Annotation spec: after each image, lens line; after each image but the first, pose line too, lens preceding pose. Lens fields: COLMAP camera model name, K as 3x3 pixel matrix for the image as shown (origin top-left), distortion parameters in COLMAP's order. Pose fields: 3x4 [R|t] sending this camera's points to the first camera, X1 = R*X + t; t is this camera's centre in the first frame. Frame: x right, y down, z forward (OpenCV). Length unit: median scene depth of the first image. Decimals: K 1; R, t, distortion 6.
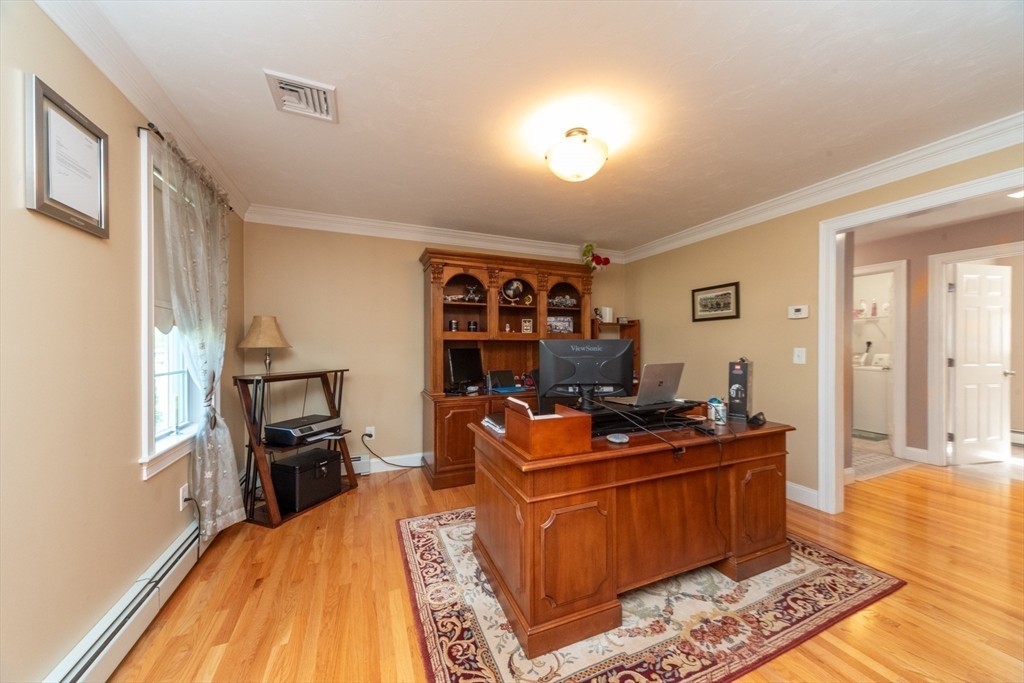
lens RADIAL K [[358.8, 0, 509.5], [0, 358.8, 343.9], [0, 0, 1]] dist [0.012223, 0.000029]
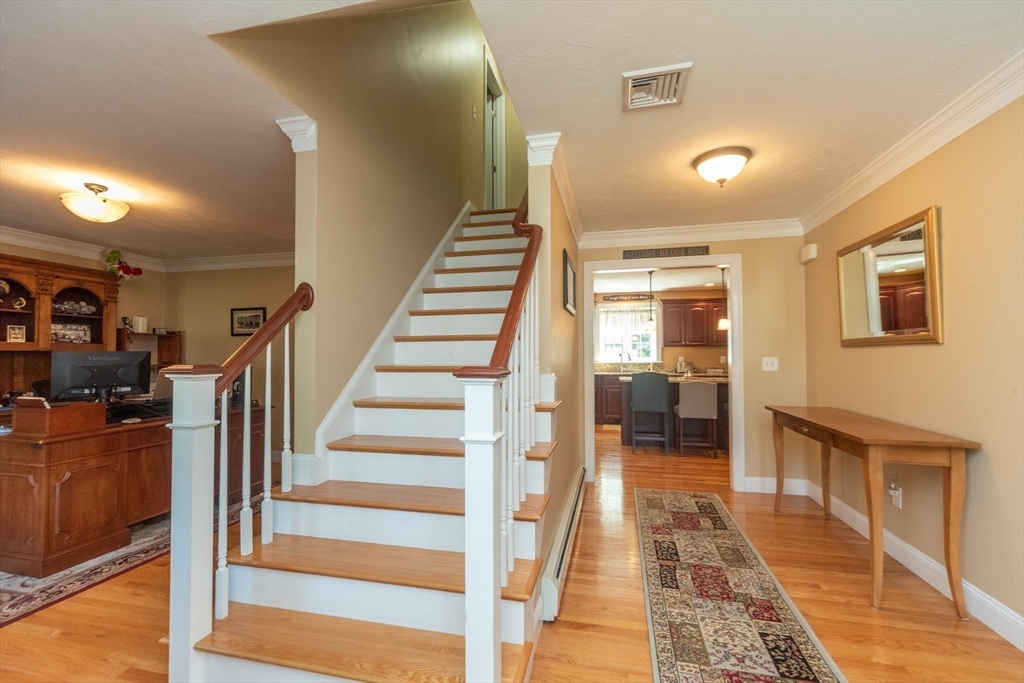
lens RADIAL K [[416.6, 0, 491.0], [0, 416.6, 346.5], [0, 0, 1]] dist [0.001788, -0.000480]
pose [[0.589381, 0.017680, 0.807662, -0.084383], [0.000042, 0.999760, -0.021915, 0.001745], [-0.807855, 0.012950, 0.589238, -0.477764]]
